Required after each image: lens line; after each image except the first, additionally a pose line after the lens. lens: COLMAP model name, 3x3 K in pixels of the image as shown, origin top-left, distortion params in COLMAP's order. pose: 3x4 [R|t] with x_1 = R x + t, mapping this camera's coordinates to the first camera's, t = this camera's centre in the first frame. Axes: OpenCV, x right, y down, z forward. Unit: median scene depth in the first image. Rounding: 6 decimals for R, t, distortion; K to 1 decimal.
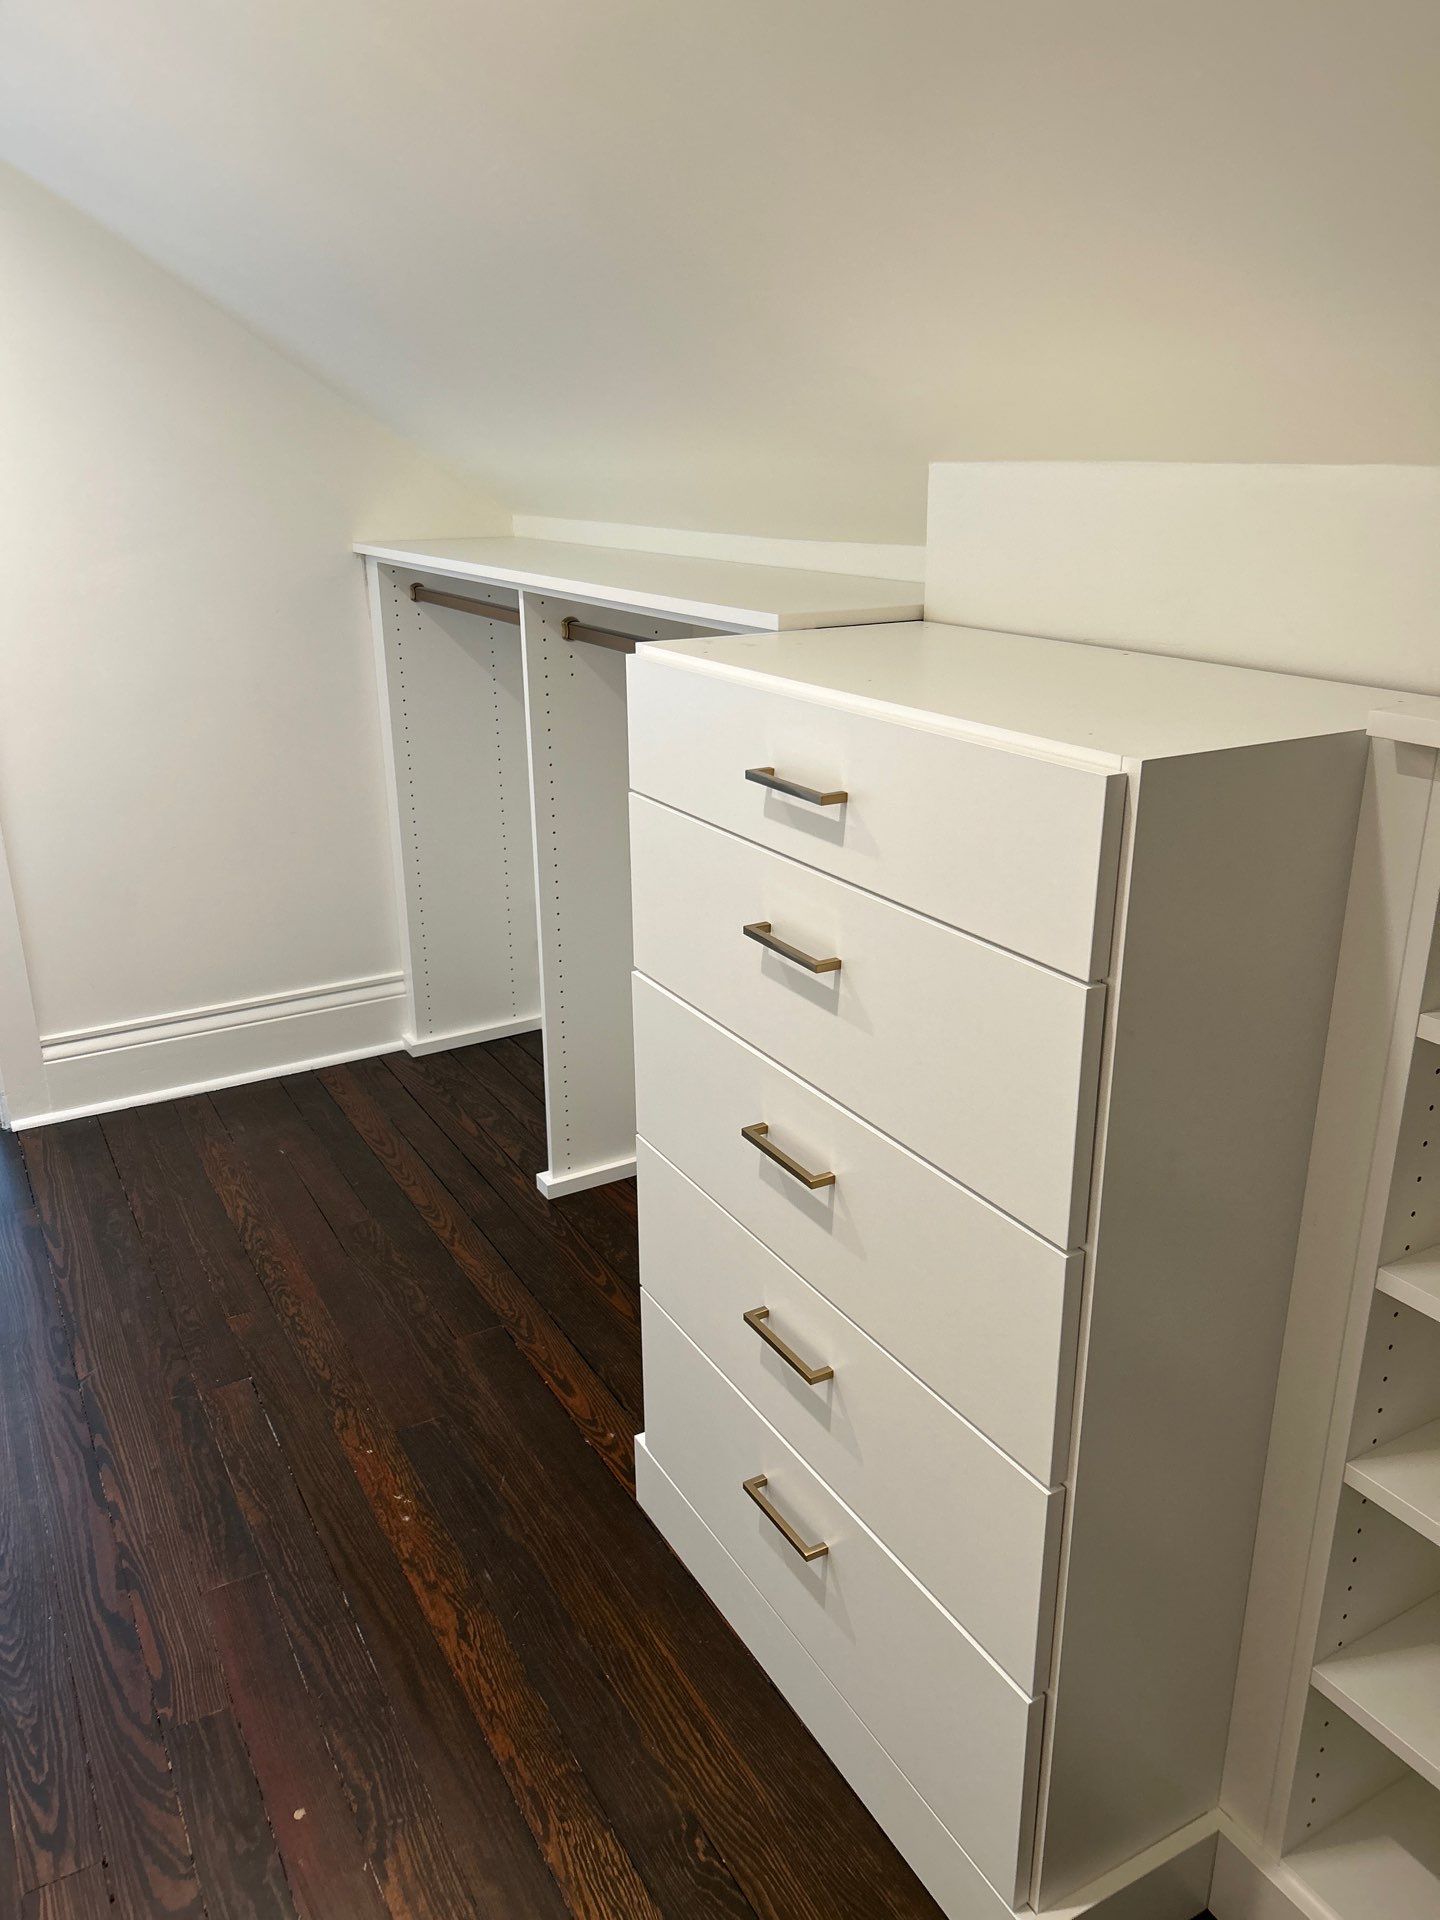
lens RADIAL K [[1442.6, 0, 702.7], [0, 1442.6, 964.6], [0, 0, 1]] dist [0.041148, -0.047526]
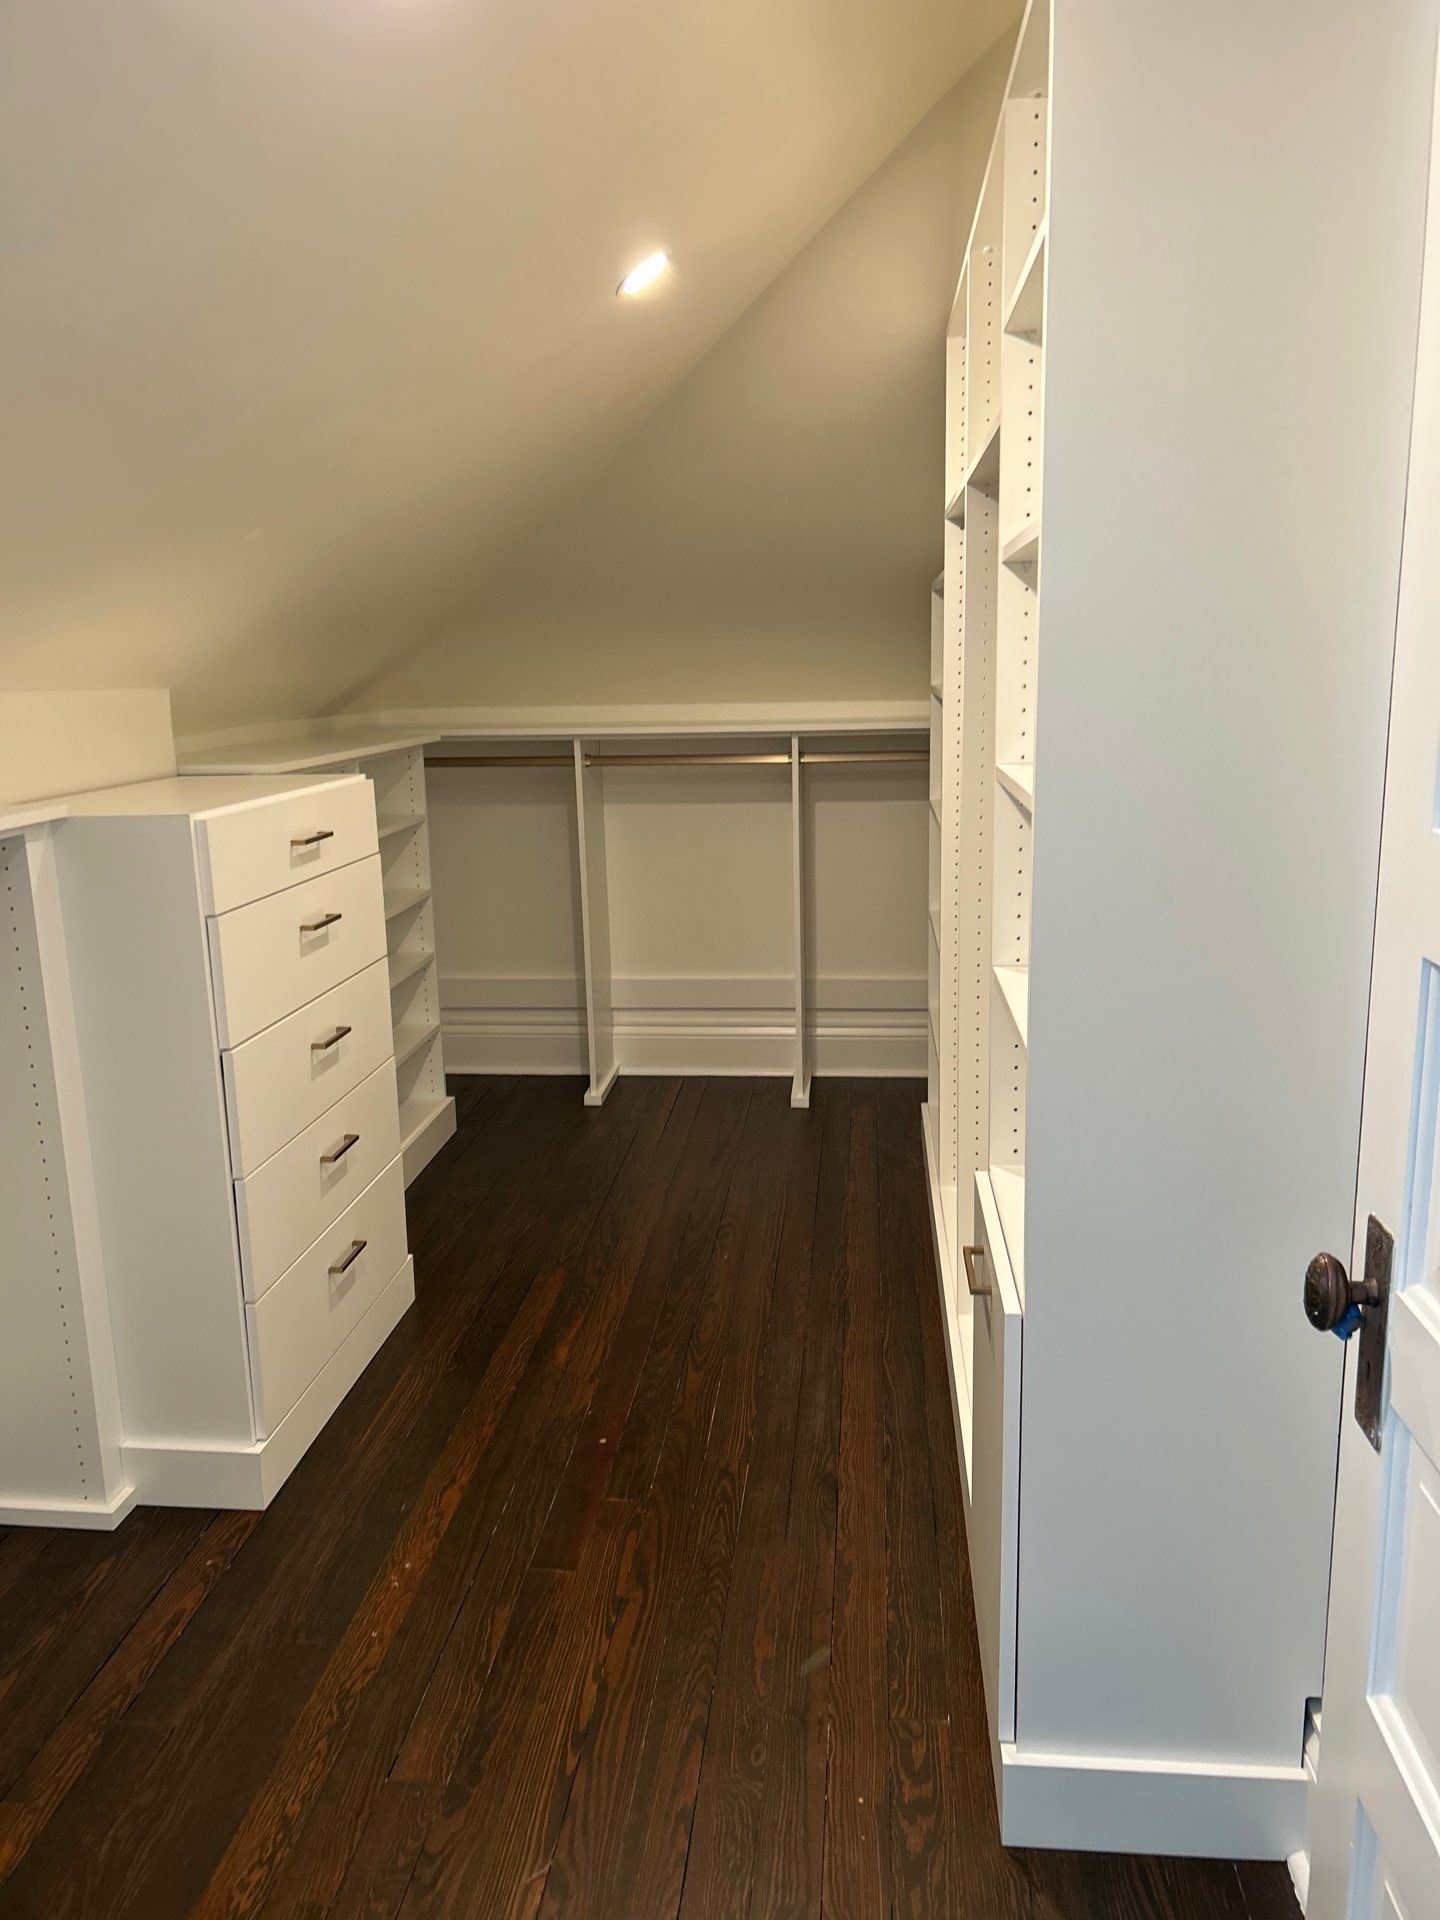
lens RADIAL K [[1442.6, 0, 723.3], [0, 1442.6, 974.6], [0, 0, 1]] dist [0.041148, -0.047526]
pose [[-0.822375, -0.096956, 0.560623, -1.178136], [0.216112, 0.858285, 0.465449, -0.588928], [-0.526302, 0.503931, -0.684879, 1.653071]]
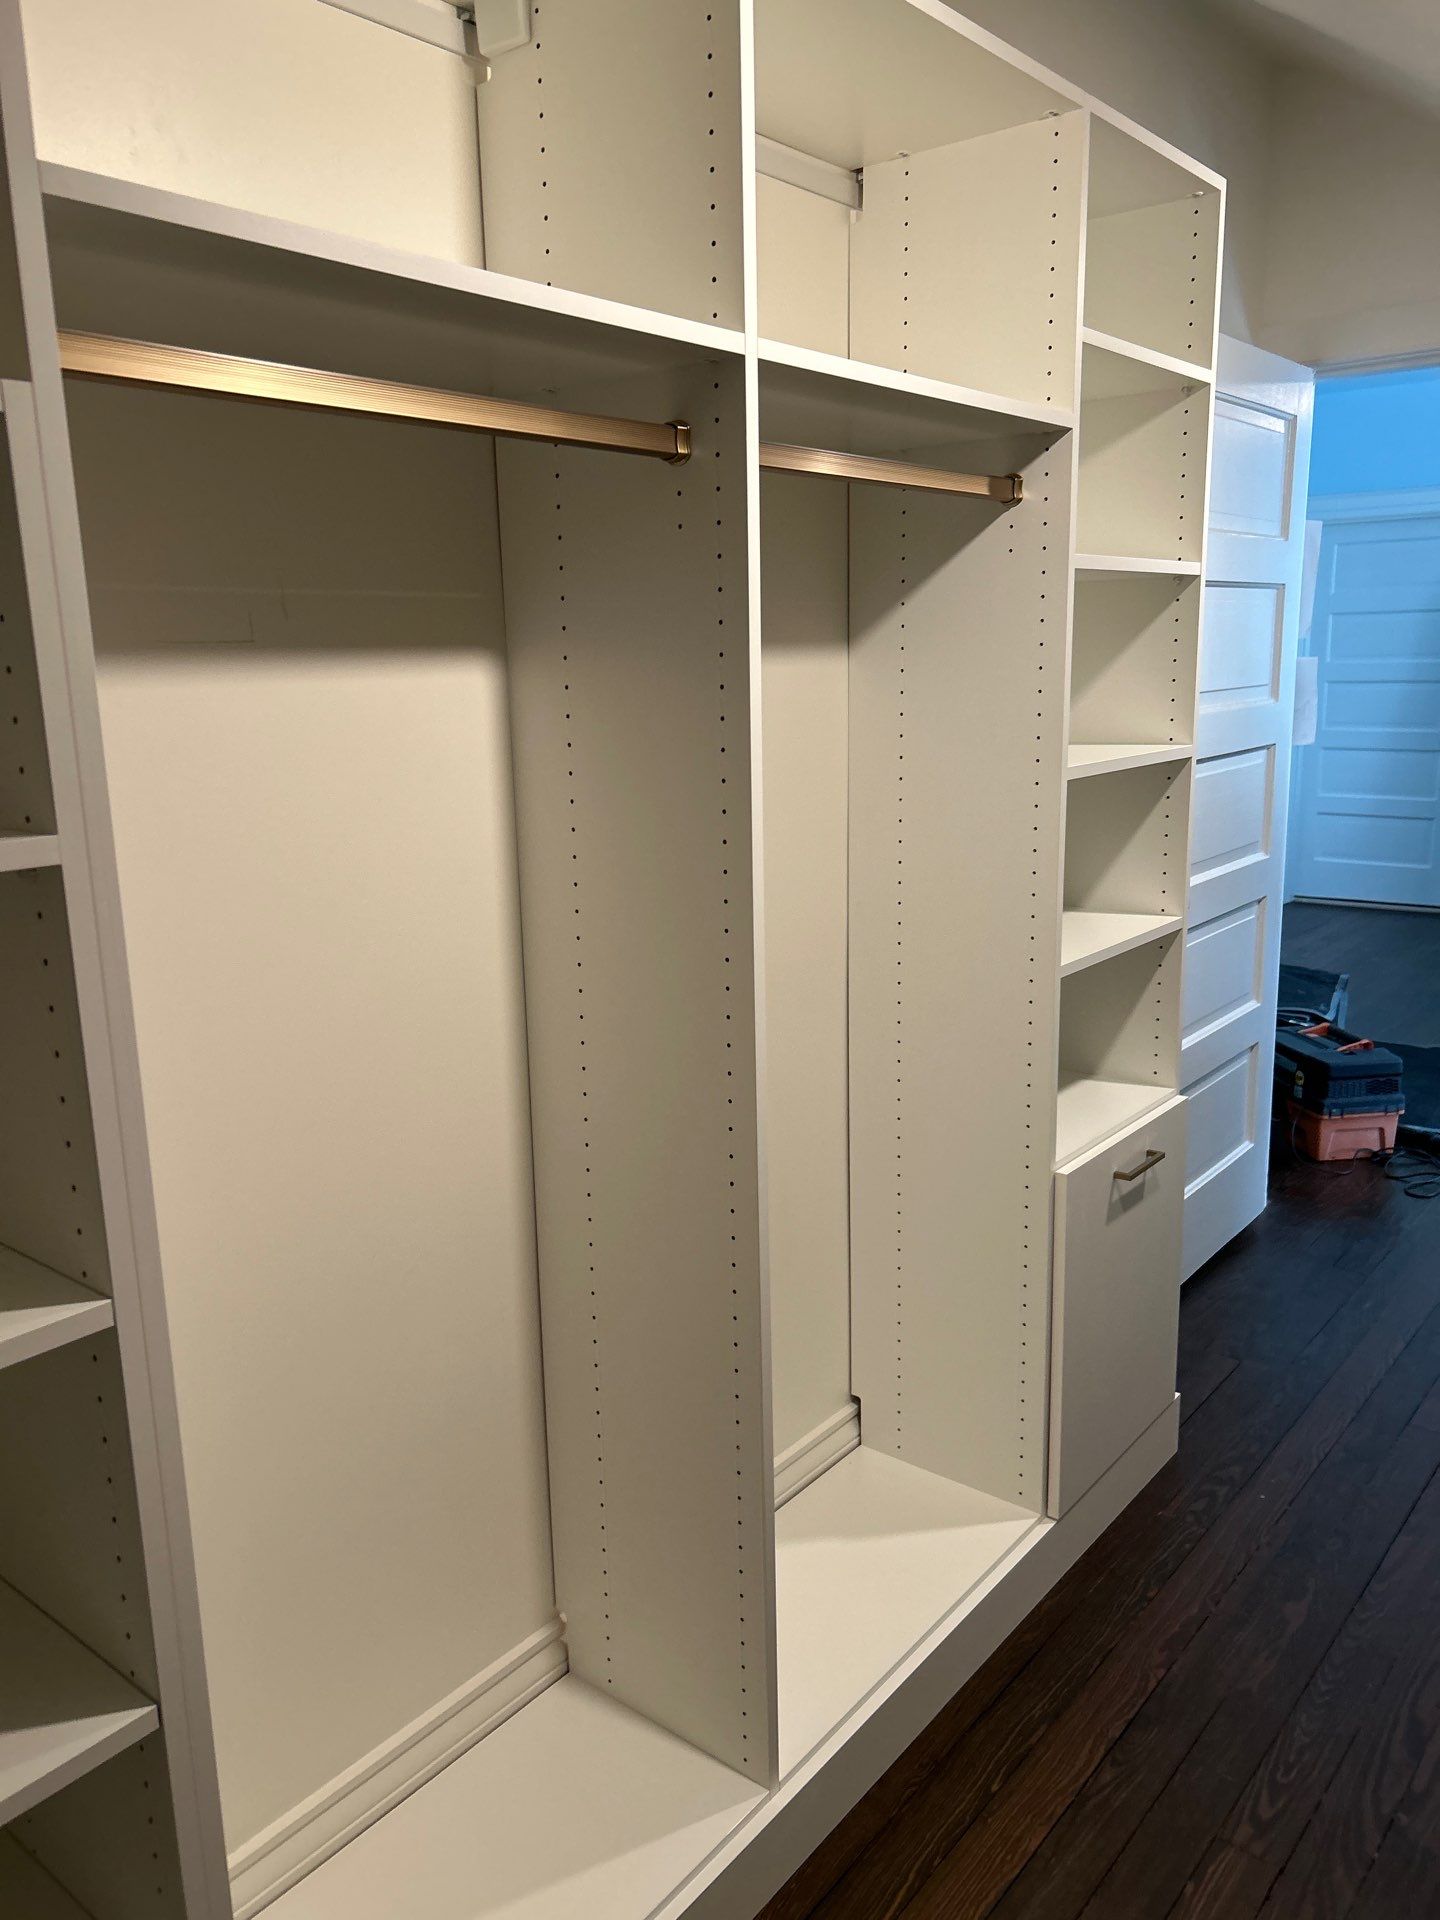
lens RADIAL K [[1442.6, 0, 717.9], [0, 1442.6, 960.5], [0, 0, 1]] dist [0.041148, -0.047526]
pose [[0.376068, 0.193998, -0.906056, 0.271838], [-0.295759, 0.951819, 0.081039, -0.014310], [0.878123, 0.237498, 0.415325, -0.017048]]
